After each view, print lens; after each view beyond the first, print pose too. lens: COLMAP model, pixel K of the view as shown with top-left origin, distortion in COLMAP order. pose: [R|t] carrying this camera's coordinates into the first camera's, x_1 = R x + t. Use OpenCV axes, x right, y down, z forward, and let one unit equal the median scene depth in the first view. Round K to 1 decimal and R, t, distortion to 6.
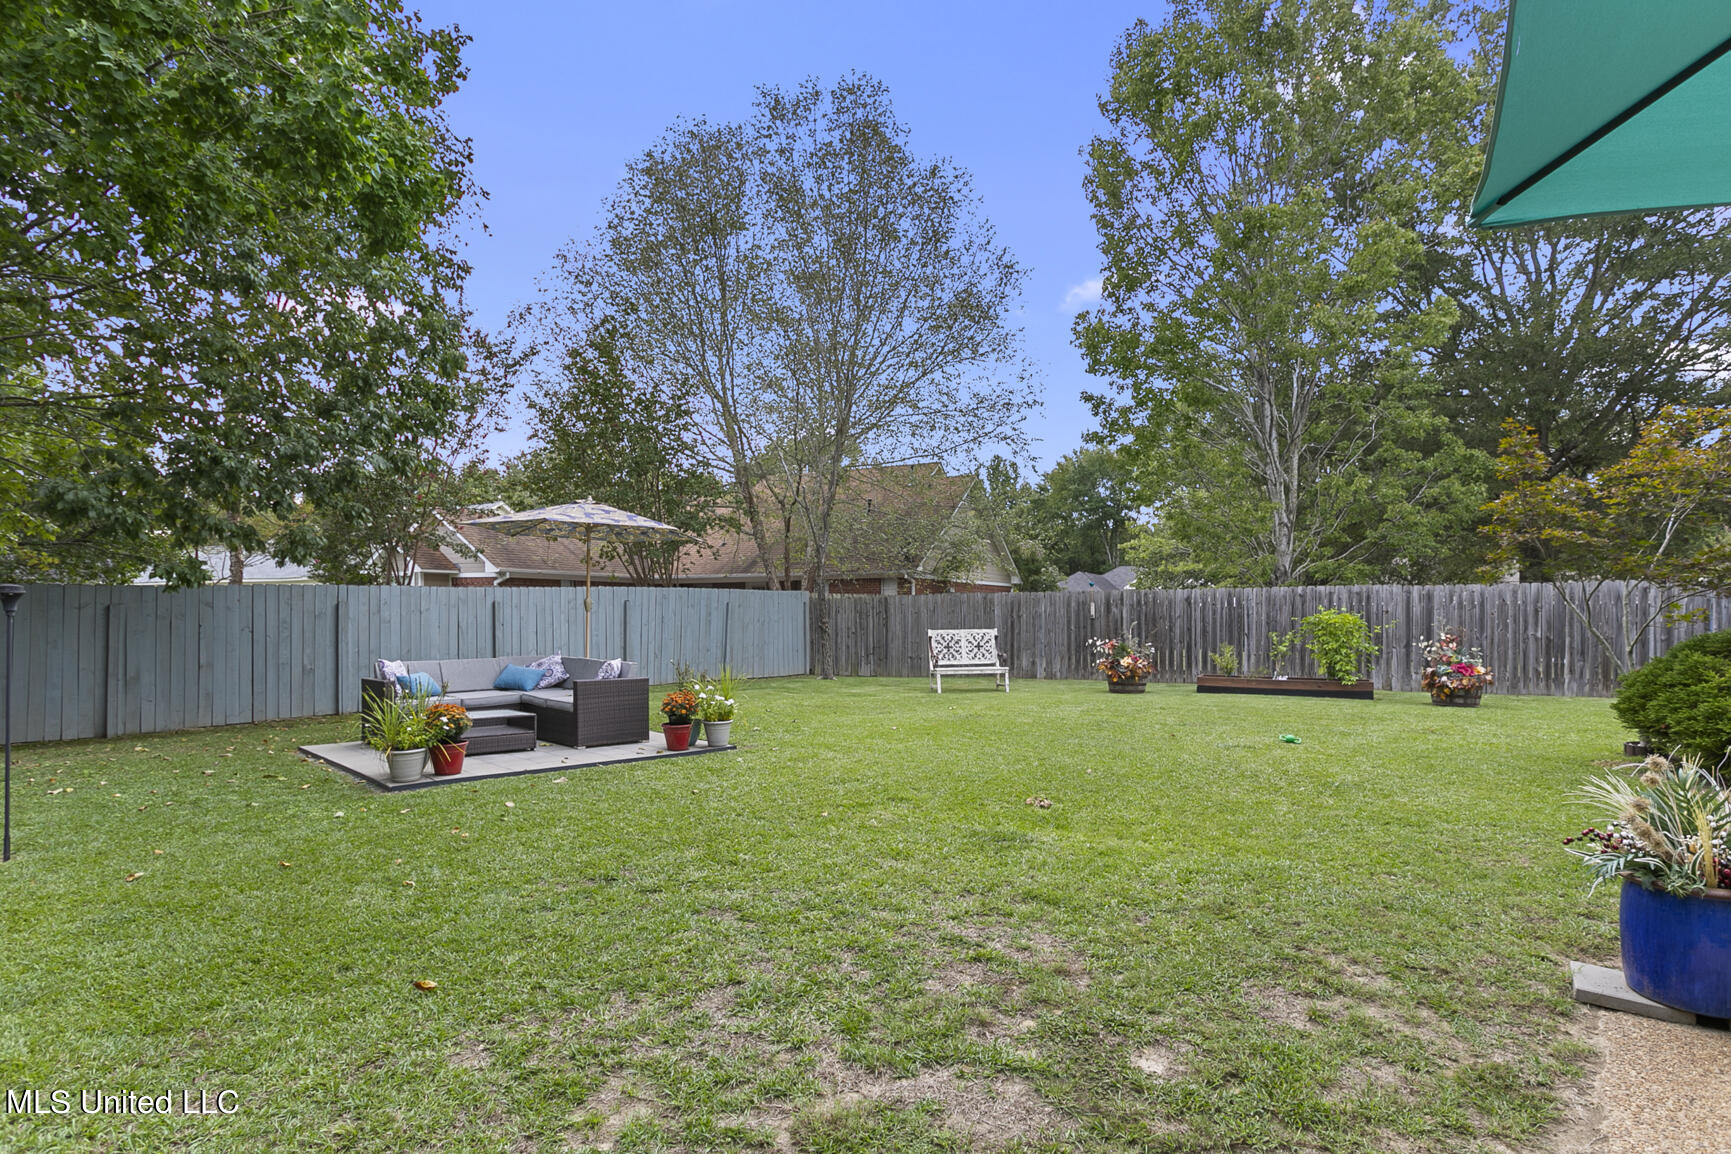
lens RADIAL K [[893.4, 0, 878.0], [0, 893.4, 624.7], [0, 0, 1]] dist [0.002026, 0.000519]
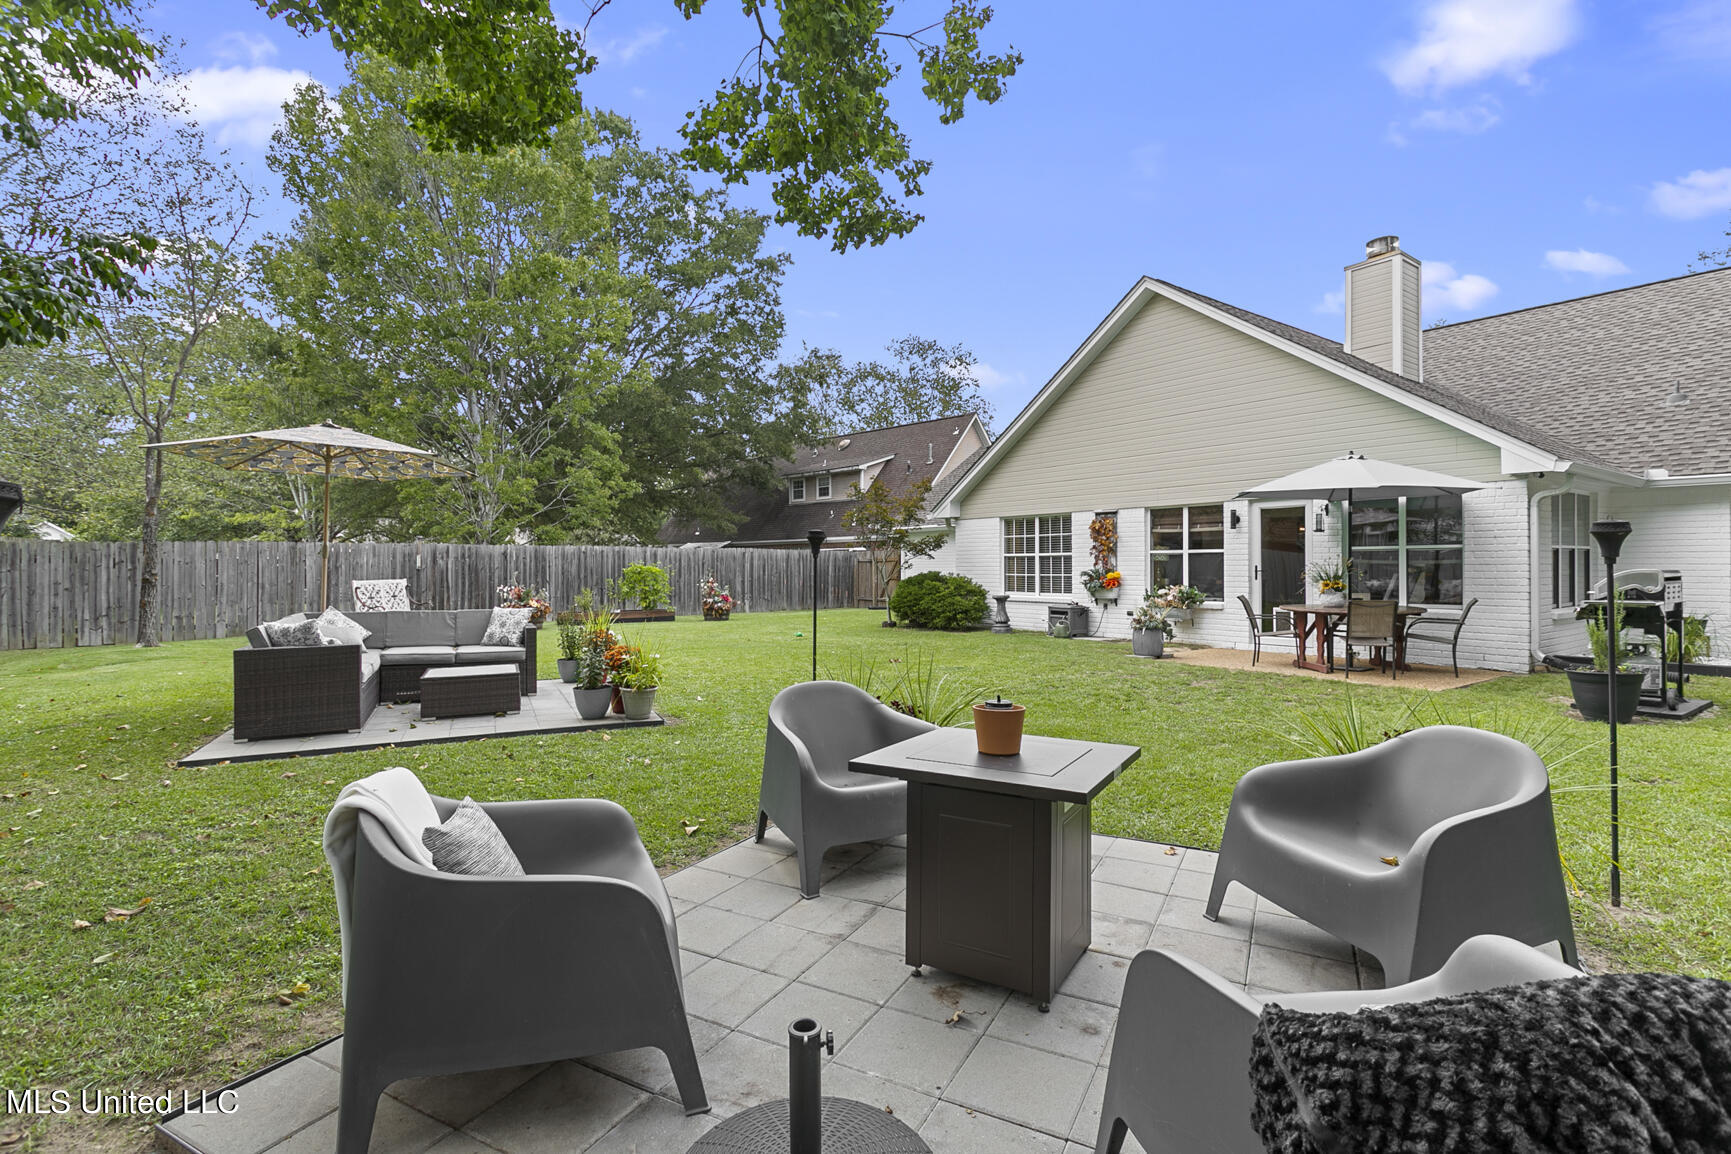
lens RADIAL K [[827.9, 0, 862.0], [0, 827.9, 567.2], [0, 0, 1]] dist [0.001748, 0.000516]
pose [[0.315460, 0.003848, 0.948931, -0.683754], [0.010051, 0.999922, -0.007396, 0.004082], [-0.948886, 0.011871, 0.315397, 0.224733]]
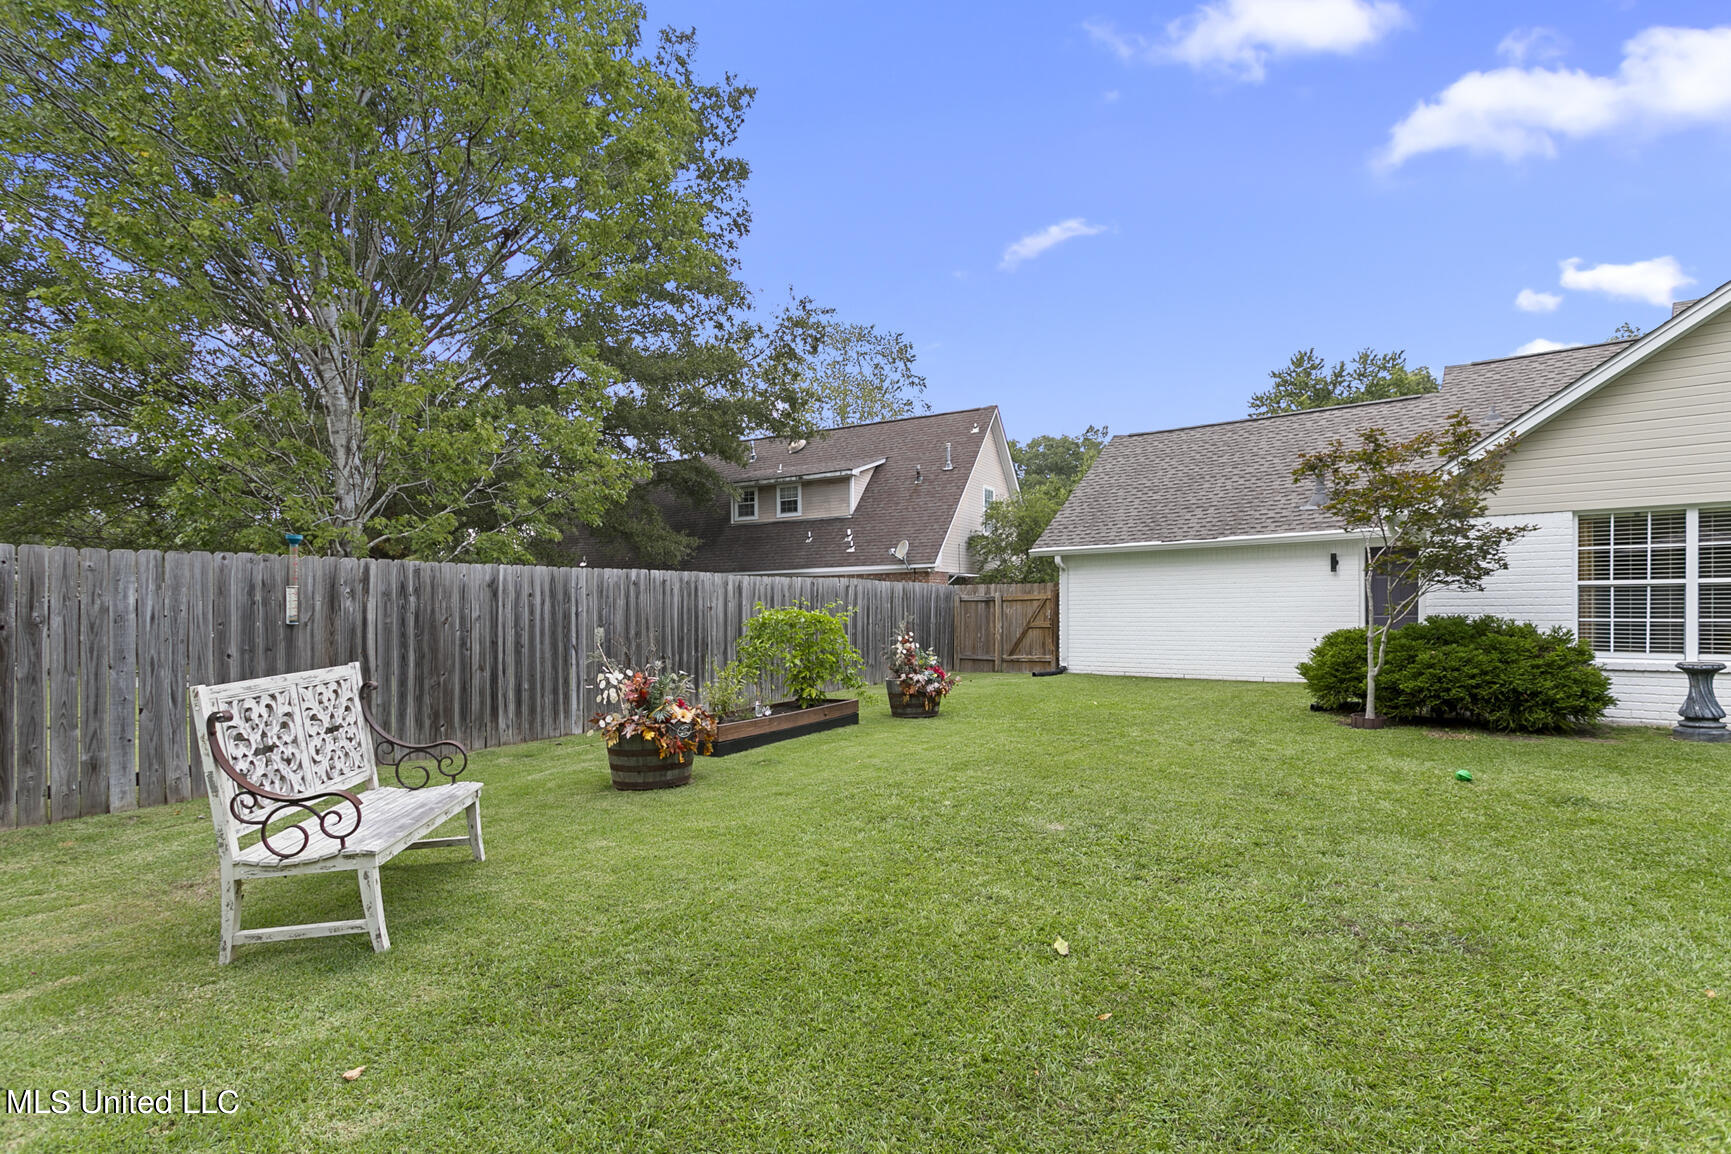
lens RADIAL K [[848.2, 0, 868.6], [0, 848.2, 596.8], [0, 0, 1]] dist [0.002471, 0.000910]
pose [[0.045637, 0.016225, 0.998826, -0.161248], [0.021045, 0.999631, -0.017200, -0.009945], [-0.998736, 0.021806, 0.045278, 0.918674]]
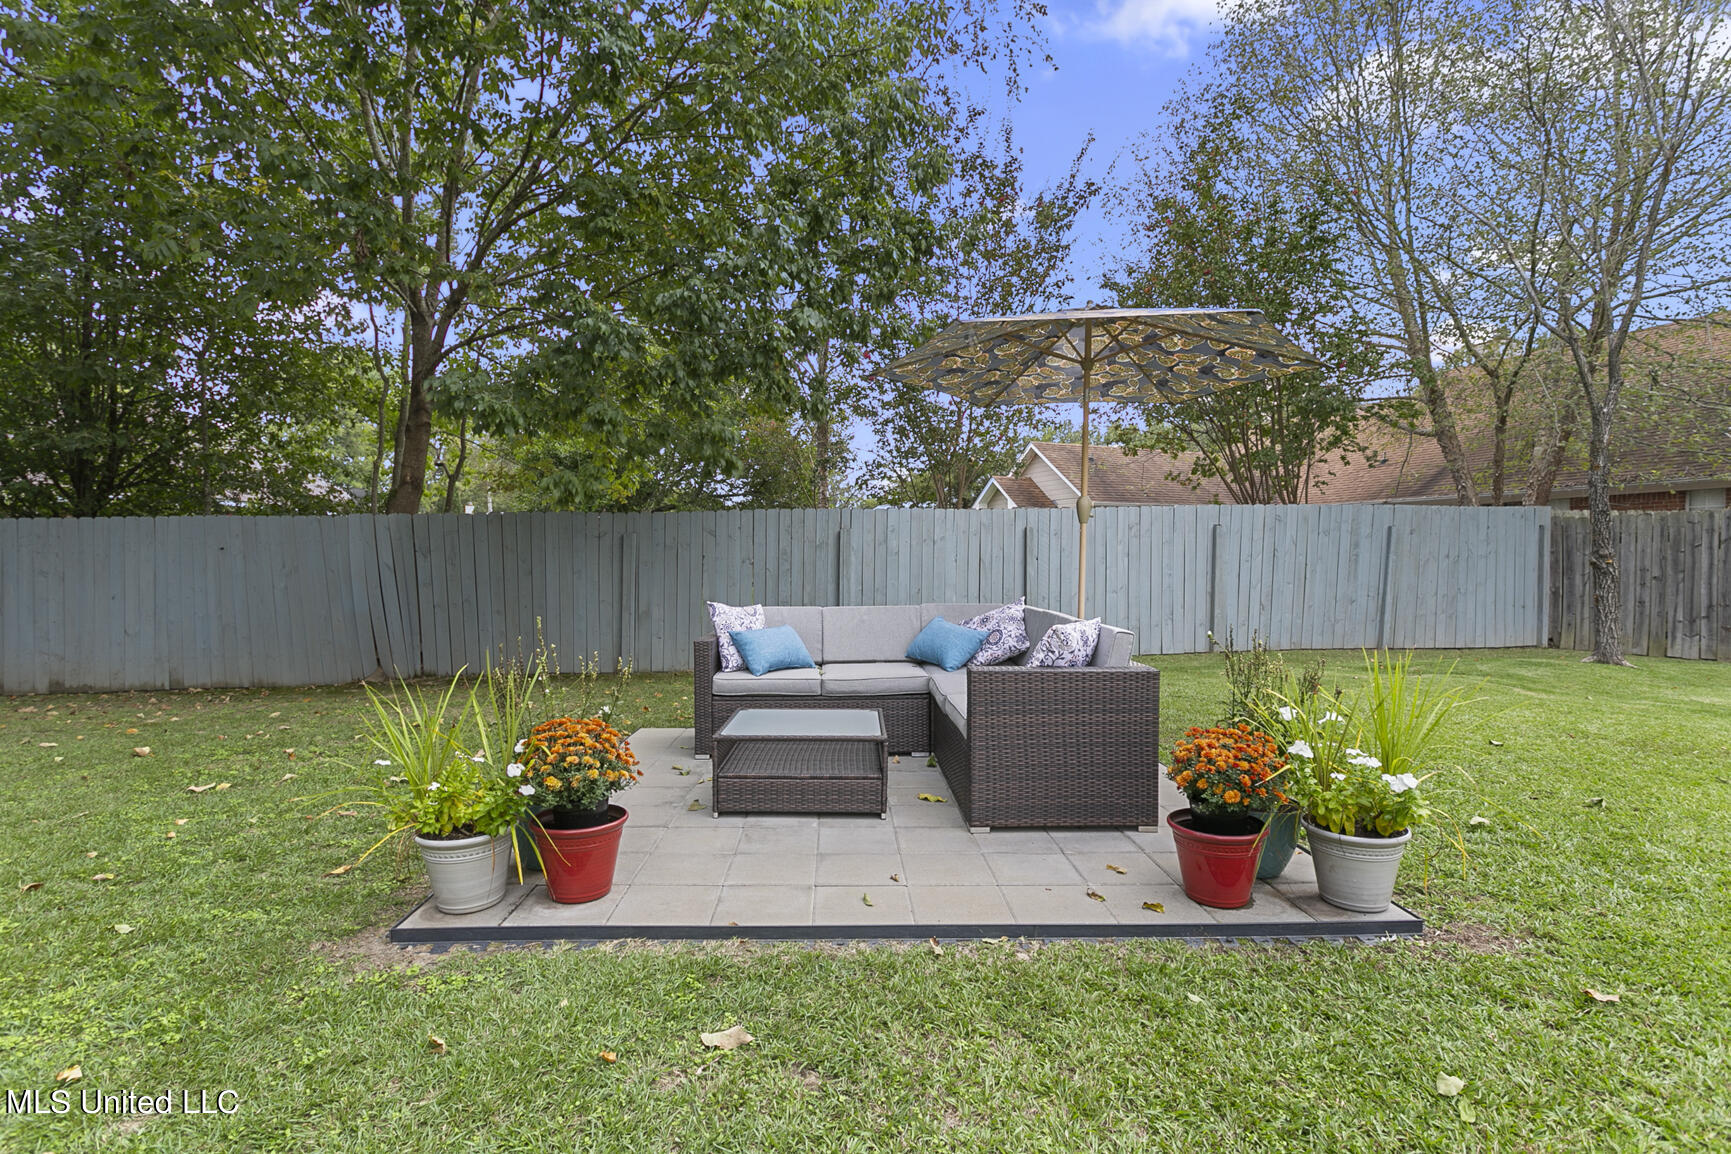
lens RADIAL K [[828.3, 0, 862.0], [0, 828.3, 589.6], [0, 0, 1]] dist [0.002058, -0.000448]
pose [[0.744128, 0.023694, -0.667616, -0.072984], [-0.007910, 0.999613, 0.026660, 0.009833], [0.667990, -0.014558, 0.744028, 0.422199]]
